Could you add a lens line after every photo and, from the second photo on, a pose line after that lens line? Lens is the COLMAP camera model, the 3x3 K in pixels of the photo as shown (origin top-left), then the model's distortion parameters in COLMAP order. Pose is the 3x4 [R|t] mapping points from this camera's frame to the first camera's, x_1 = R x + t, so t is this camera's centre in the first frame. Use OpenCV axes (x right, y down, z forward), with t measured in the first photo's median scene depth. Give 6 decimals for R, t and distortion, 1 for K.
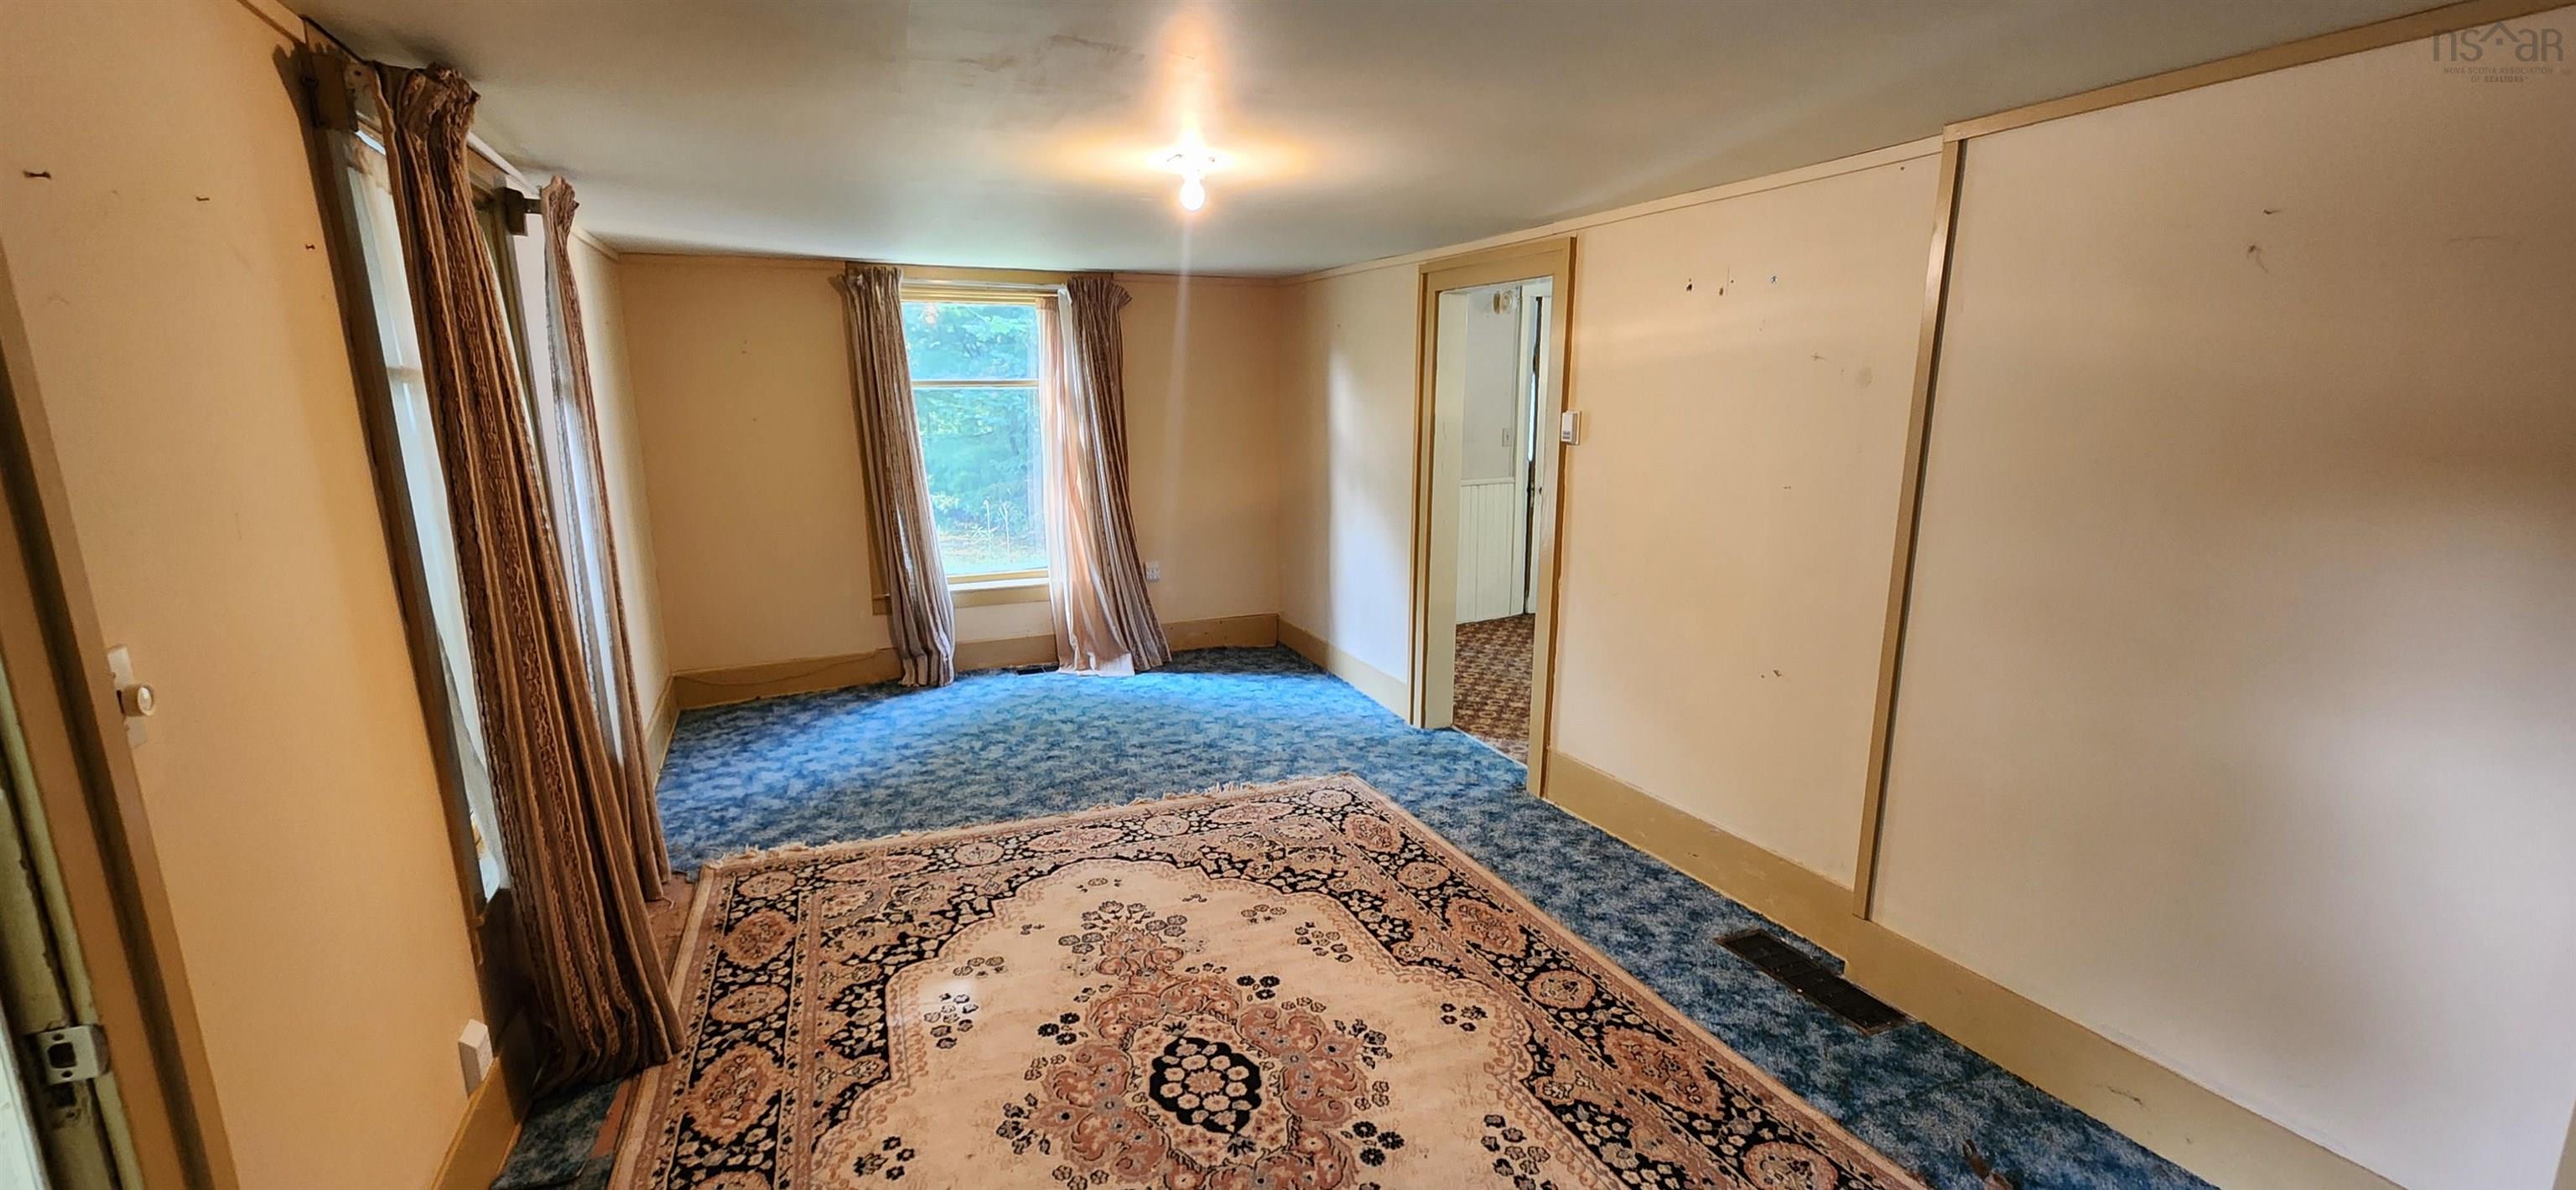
lens RADIAL K [[1052.8, 0, 1270.7], [0, 1052.8, 590.2], [0, 0, 1]] dist [-0.000599, -0.000040]
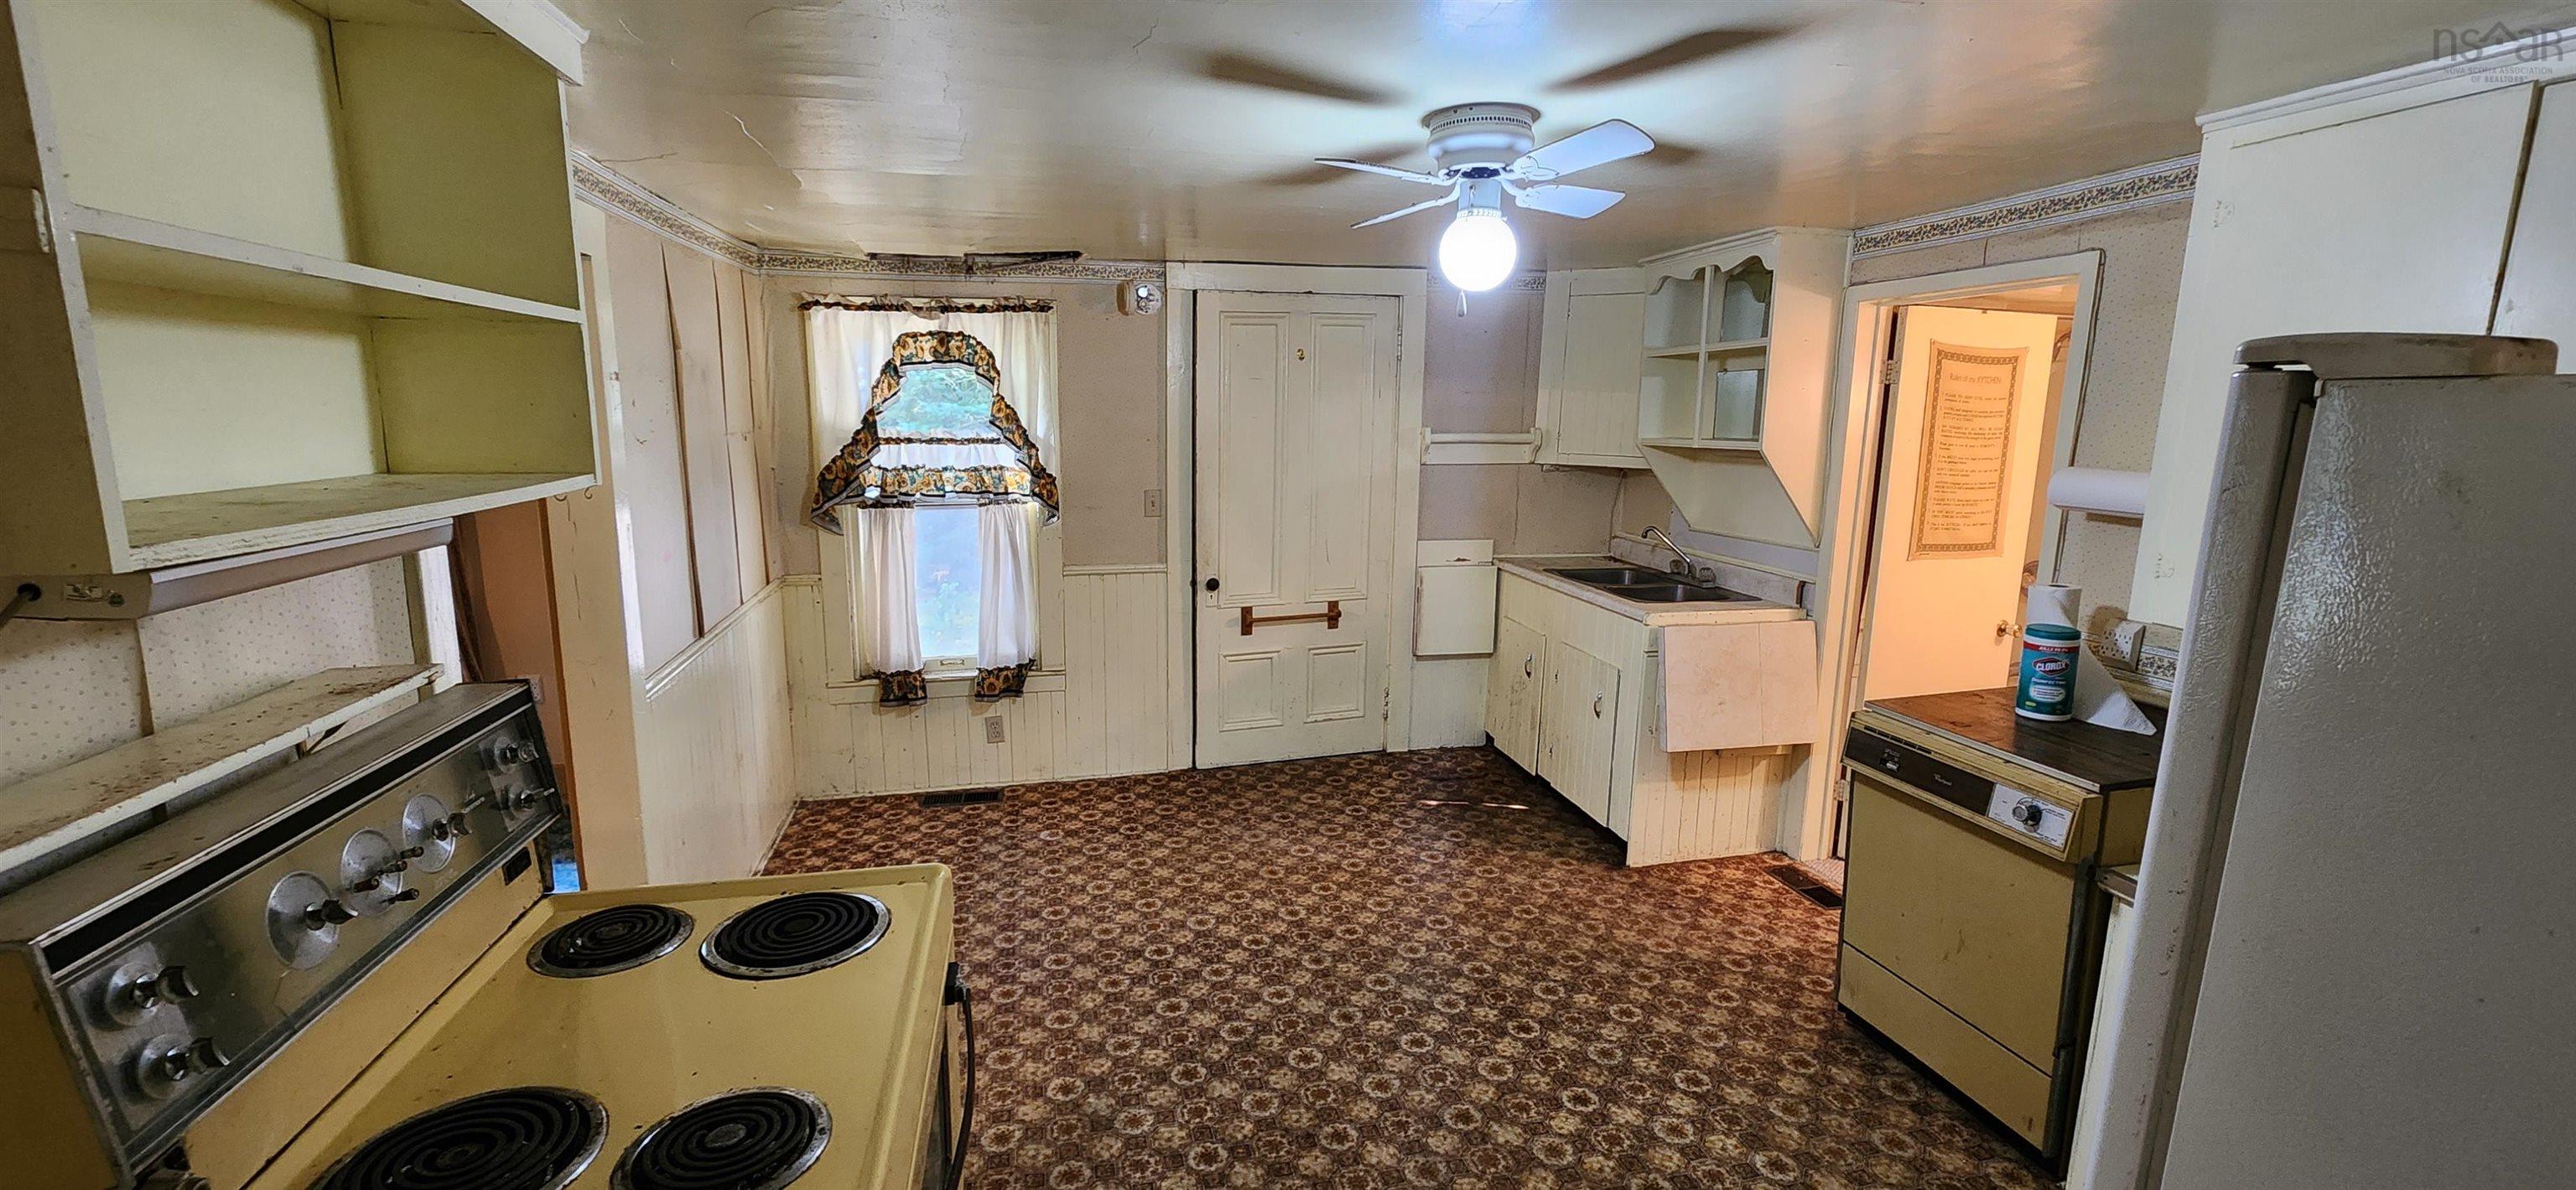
lens RADIAL K [[1052.8, 0, 1270.7], [0, 1052.8, 590.2], [0, 0, 1]] dist [-0.000599, -0.000040]
pose [[0.983850, 0.052037, -0.171265, 0.862023], [-0.055641, 0.998318, -0.016311, -0.177045], [0.170128, 0.025577, 0.985090, 0.772484]]
